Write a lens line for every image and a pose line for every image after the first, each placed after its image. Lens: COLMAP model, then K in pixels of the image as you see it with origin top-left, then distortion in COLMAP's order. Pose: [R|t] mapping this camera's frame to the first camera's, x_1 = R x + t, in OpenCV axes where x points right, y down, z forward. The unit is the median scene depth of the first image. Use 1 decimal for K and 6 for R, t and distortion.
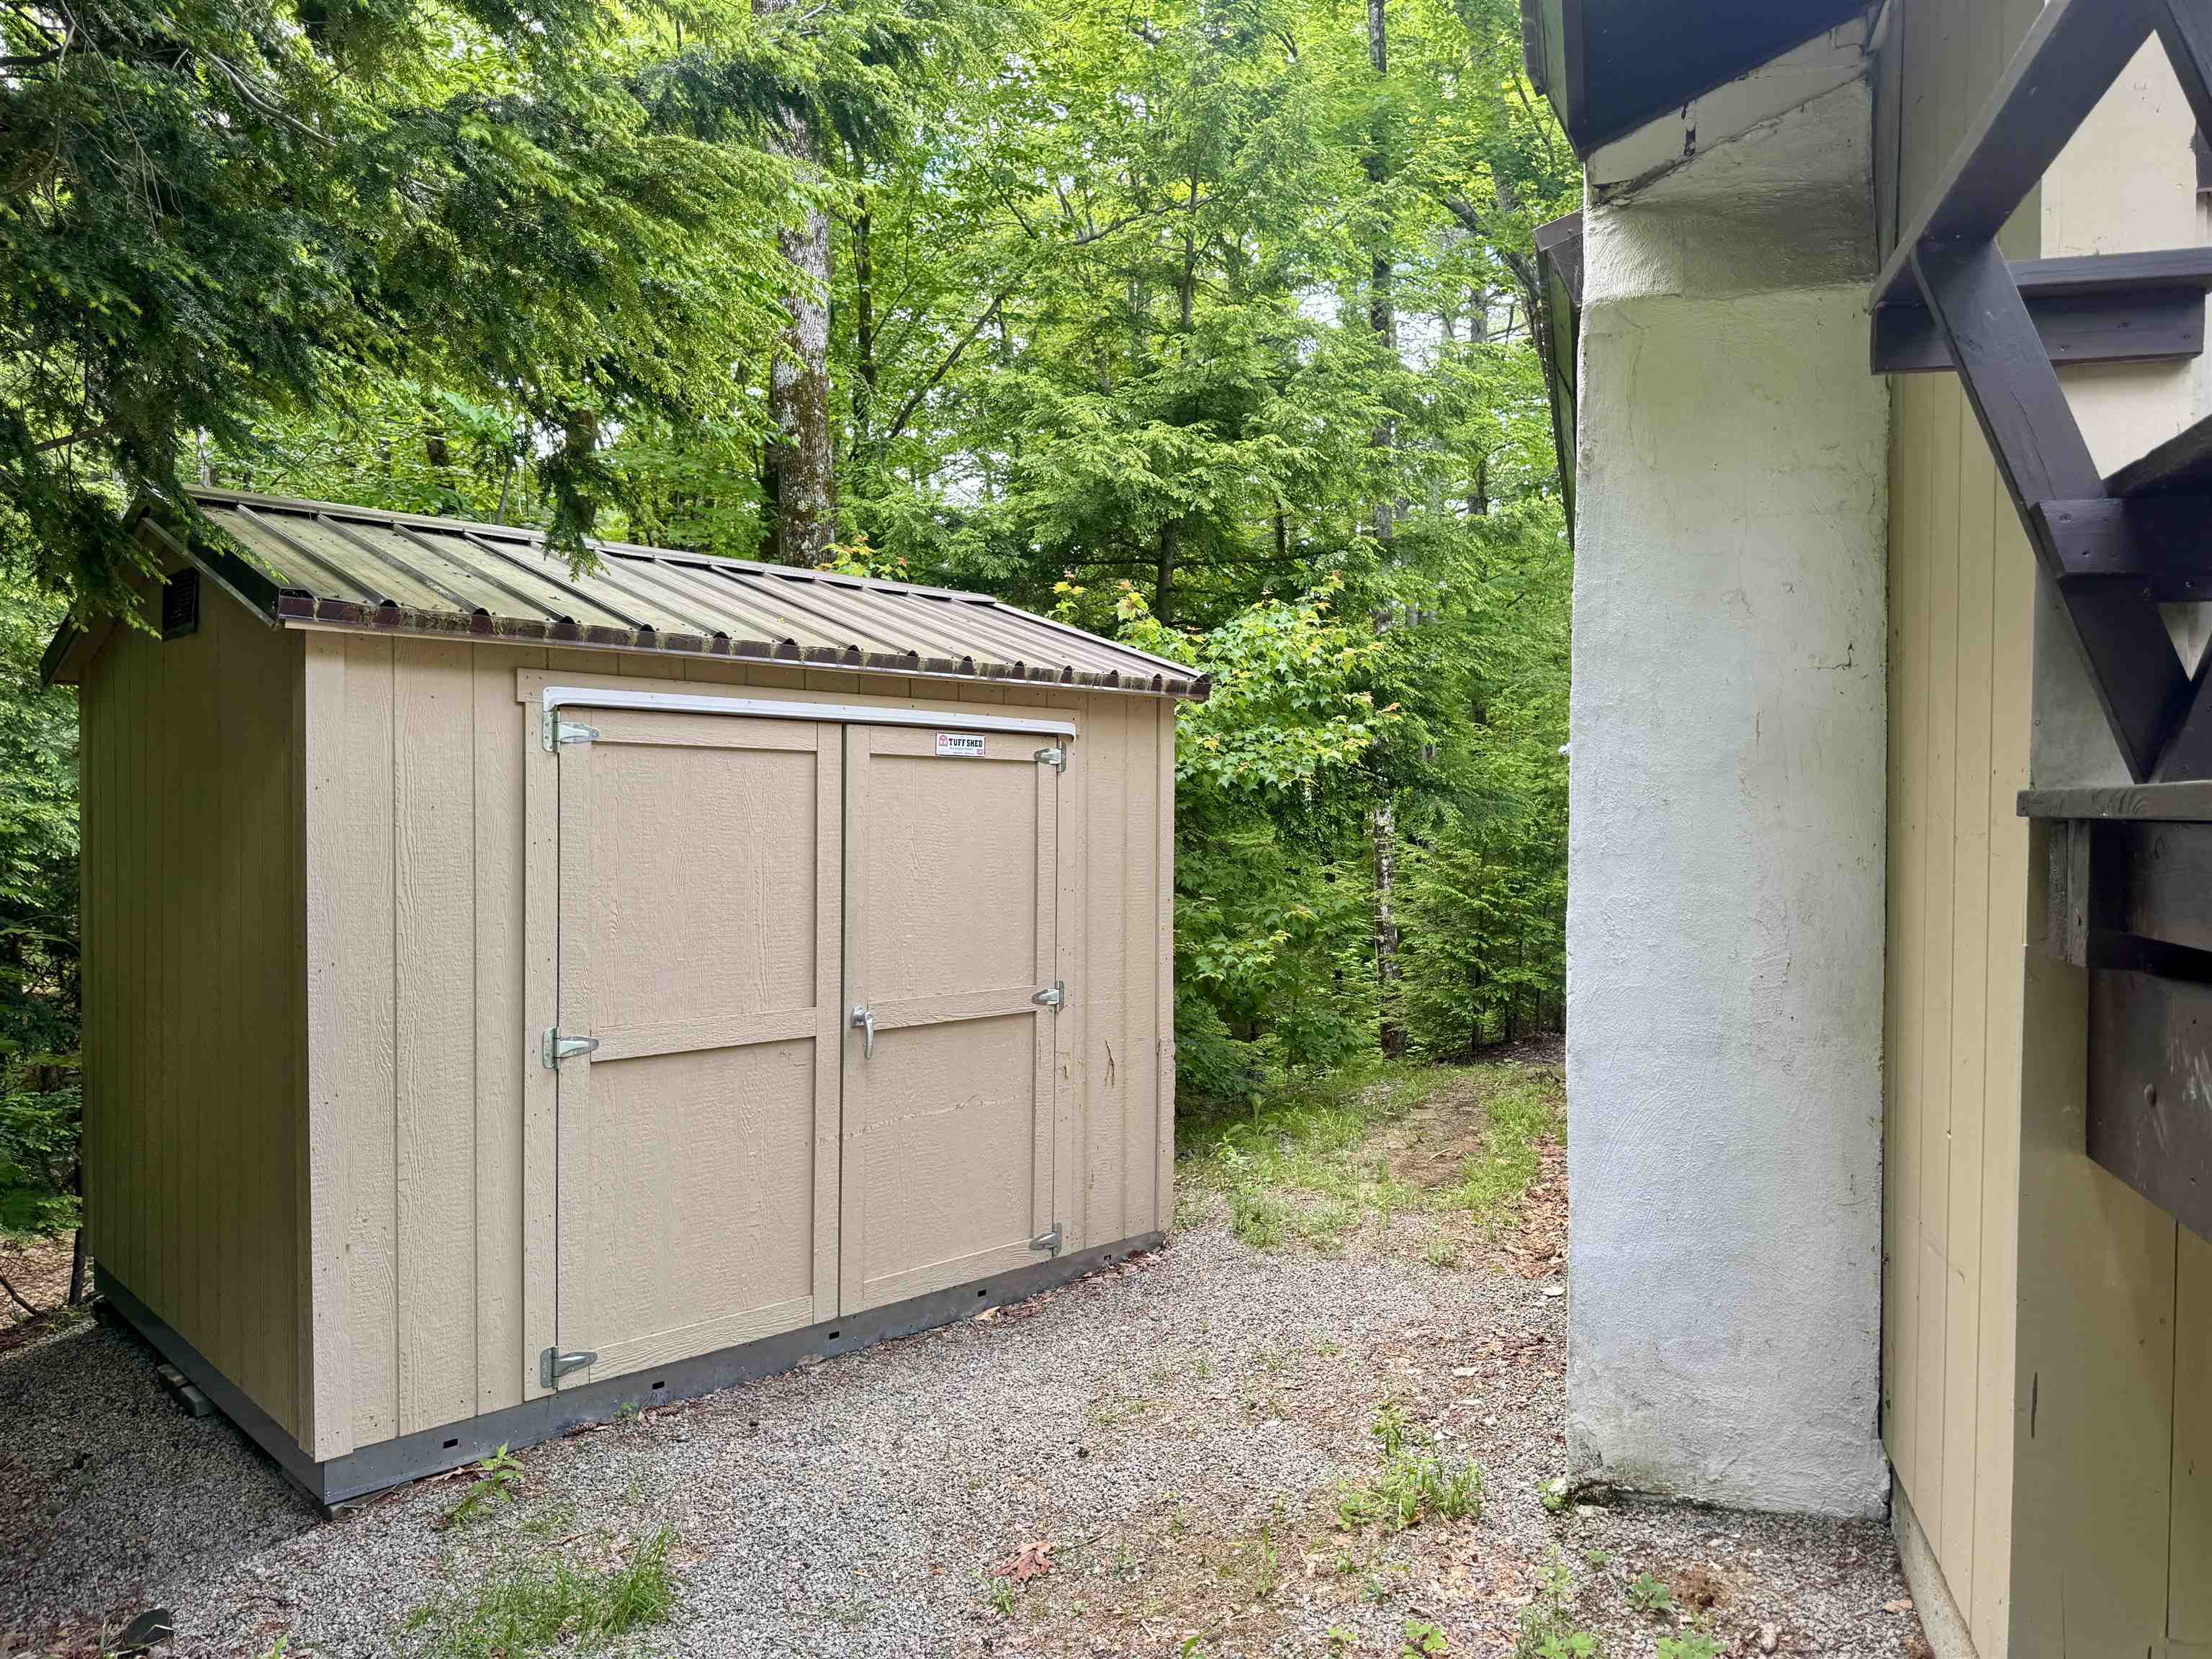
lens RADIAL K [[1550.0, 0, 1113.3], [0, 1550.0, 824.5], [0, 0, 1]] dist [-0.003095, -0.001736]
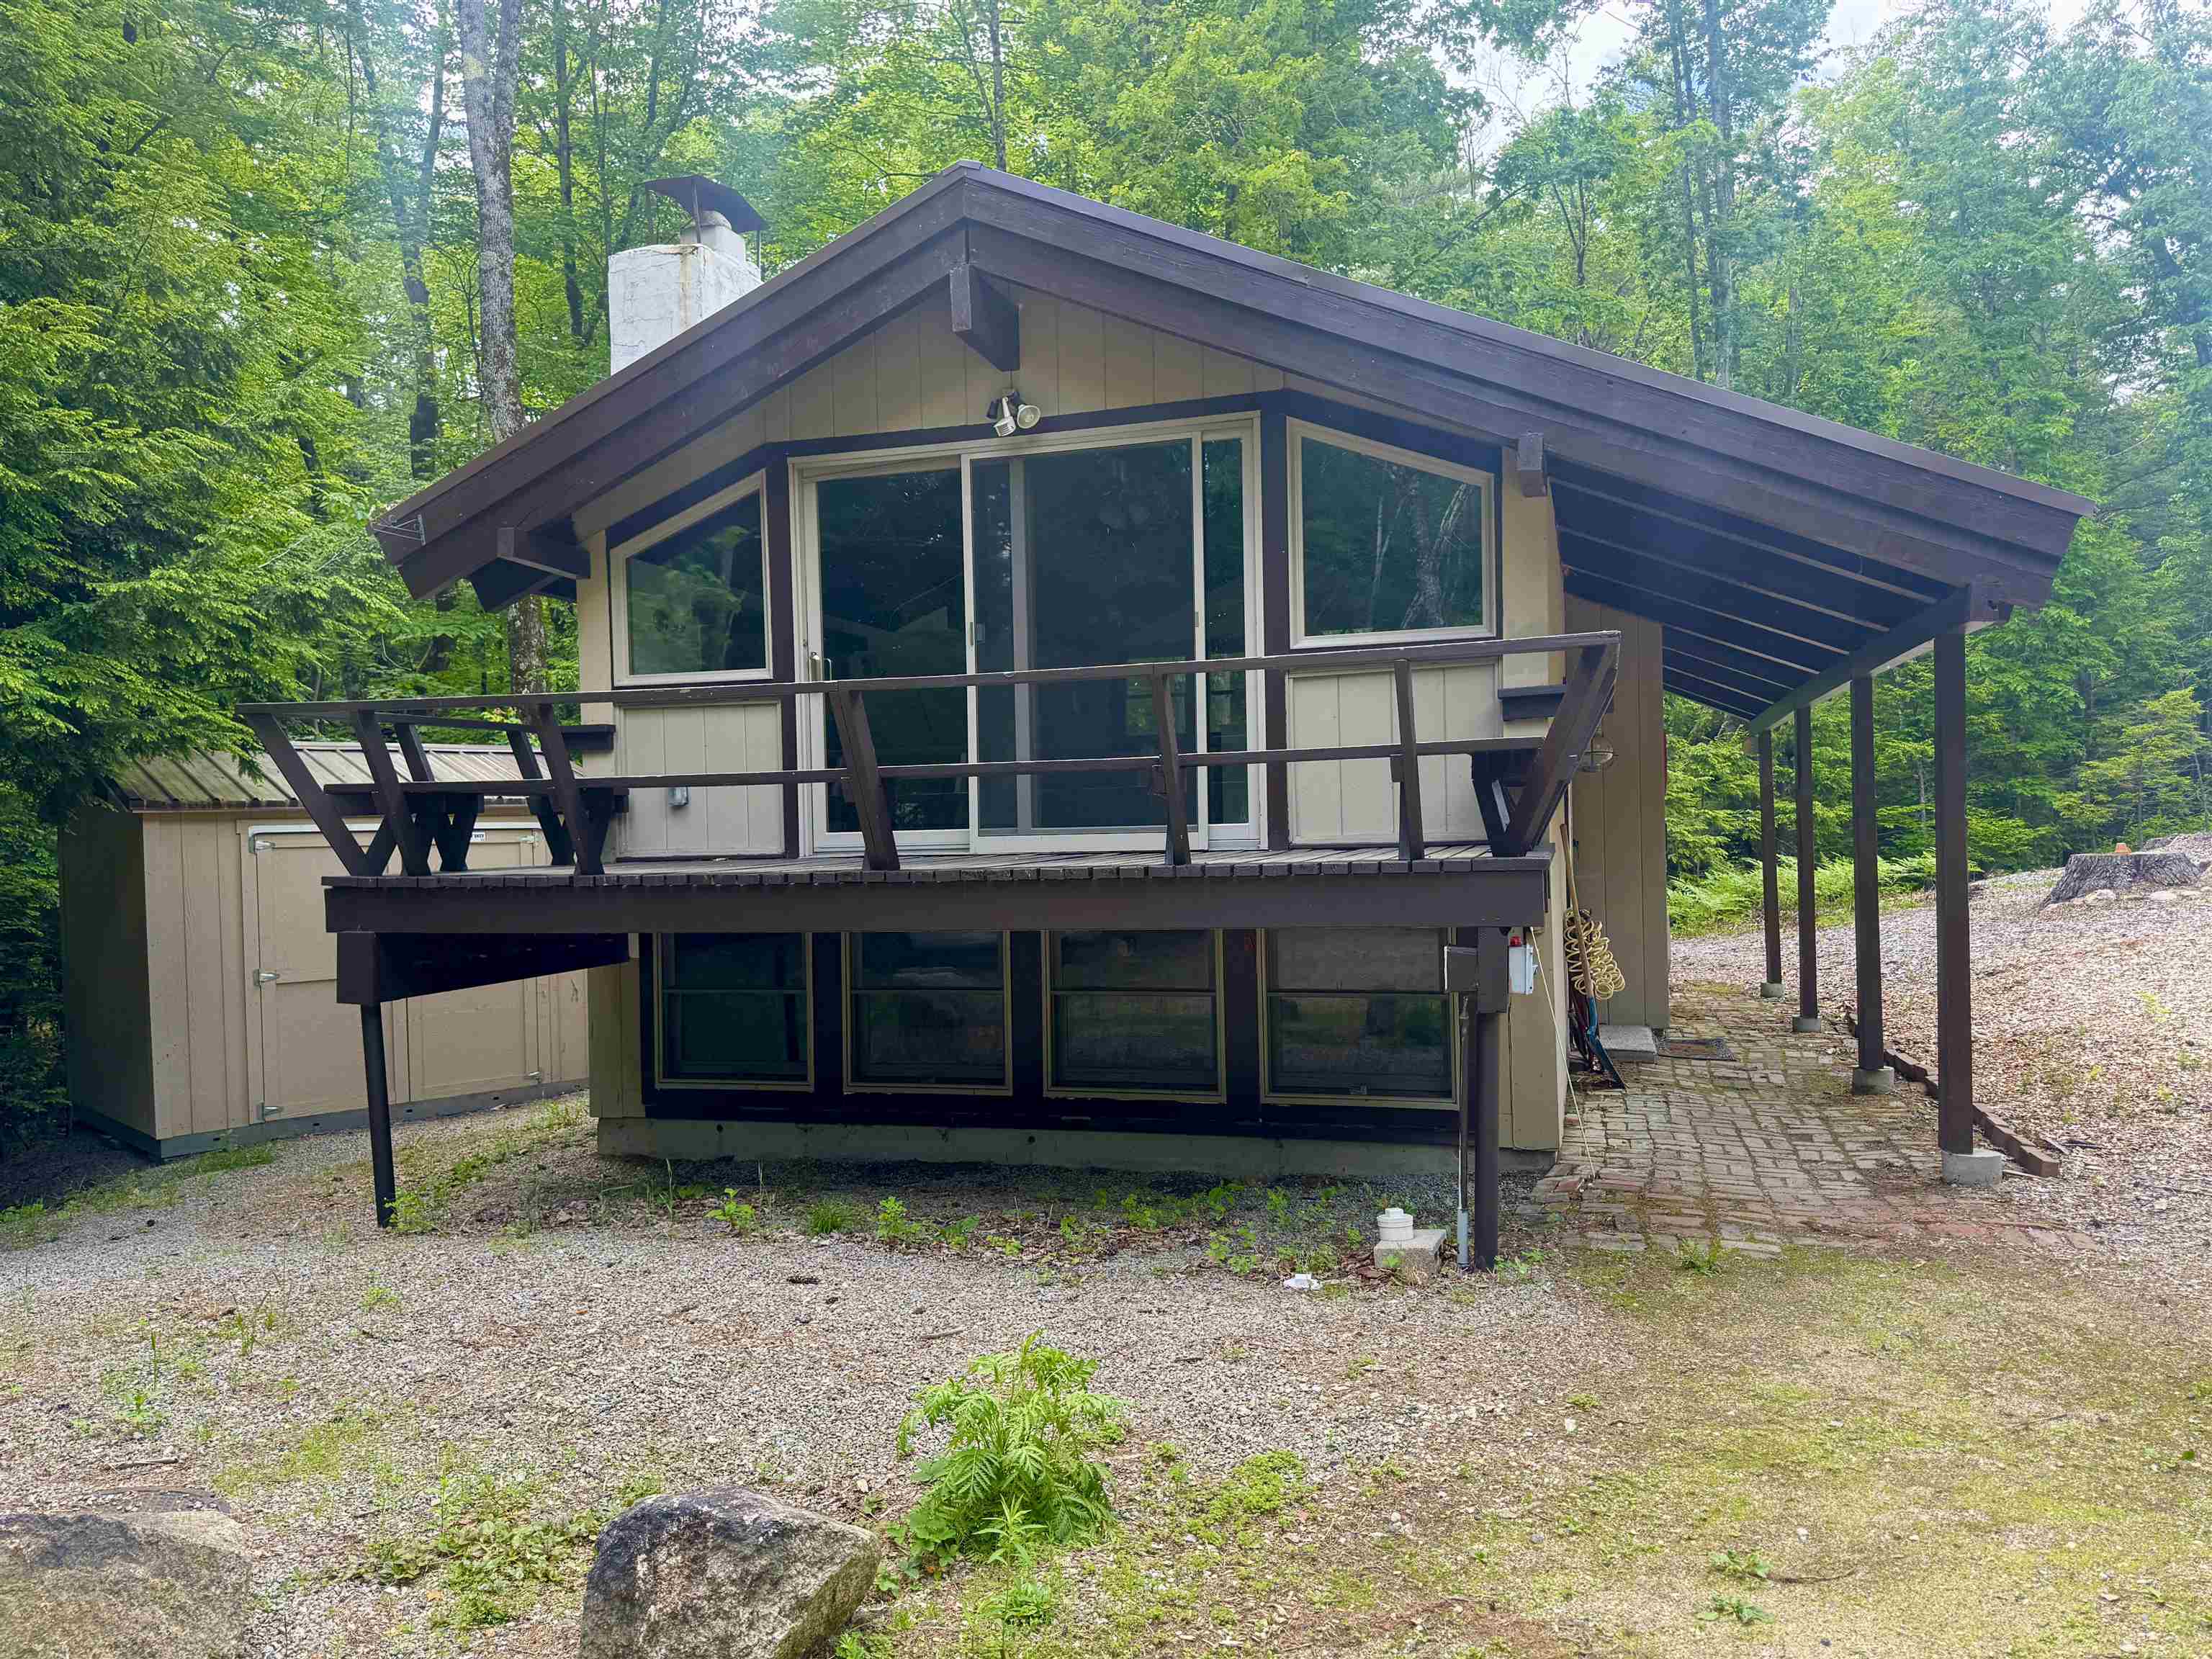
lens RADIAL K [[1550.0, 0, 1099.4], [0, 1550.0, 835.3], [0, 0, 1]] dist [-0.003095, -0.001736]
pose [[0.999334, -0.036405, -0.002416, 0.929984], [0.036384, 0.999303, -0.008356, -0.007538], [0.002719, 0.008262, 0.999962, -1.357994]]
